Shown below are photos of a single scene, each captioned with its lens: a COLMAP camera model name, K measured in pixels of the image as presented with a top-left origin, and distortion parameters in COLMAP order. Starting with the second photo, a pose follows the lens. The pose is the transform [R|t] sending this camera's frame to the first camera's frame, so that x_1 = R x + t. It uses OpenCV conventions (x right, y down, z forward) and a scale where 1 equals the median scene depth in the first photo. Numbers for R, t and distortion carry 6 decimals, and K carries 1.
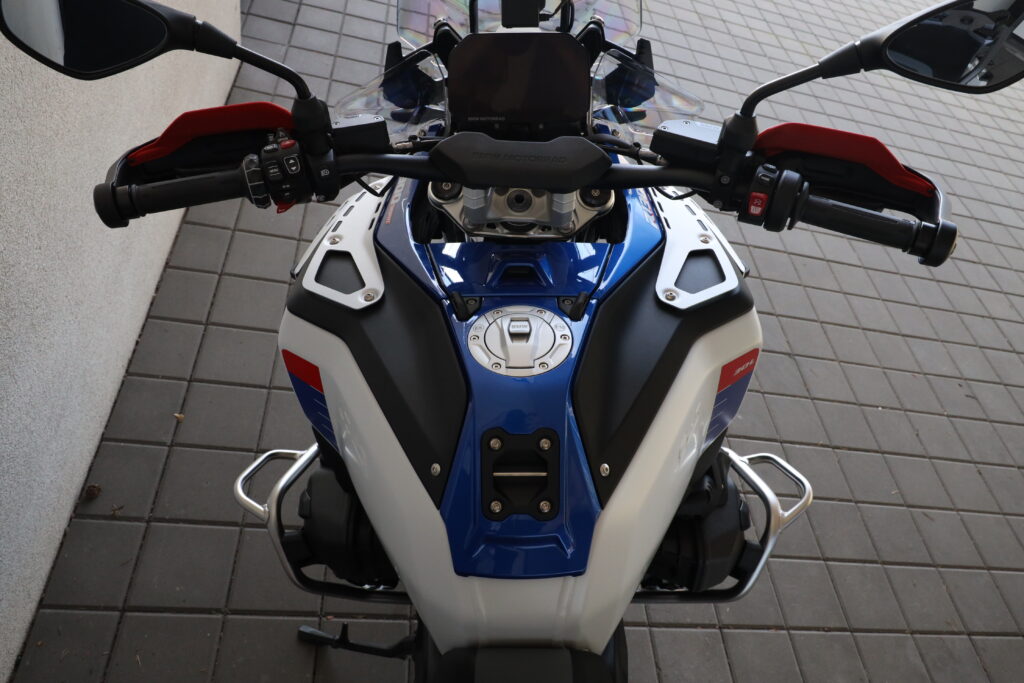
lens RADIAL K [[720.0, 0, 512.0], [0, 720.0, 341.5], [0, 0, 1]] dist [-0.005774, -0.001650]
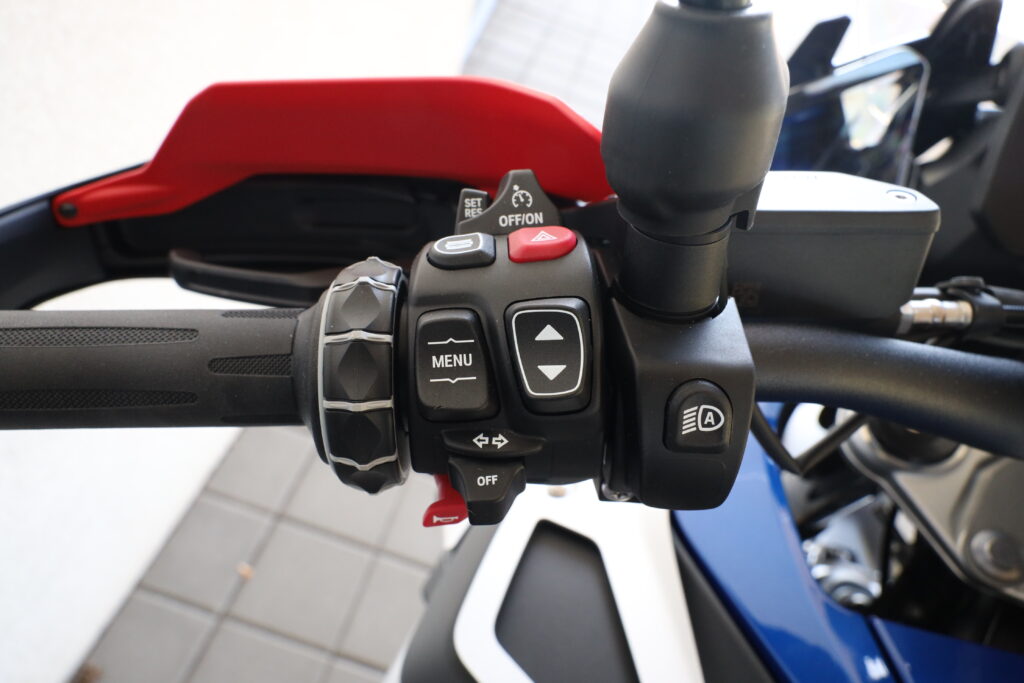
lens RADIAL K [[720.0, 0, 512.0], [0, 720.0, 341.5], [0, 0, 1]] dist [-0.005774, -0.001650]
pose [[0.958872, 0.187996, -0.212654, -0.267676], [-0.214337, 0.970739, -0.108284, -0.220164], [0.186075, 0.149410, 0.971109, 0.790446]]
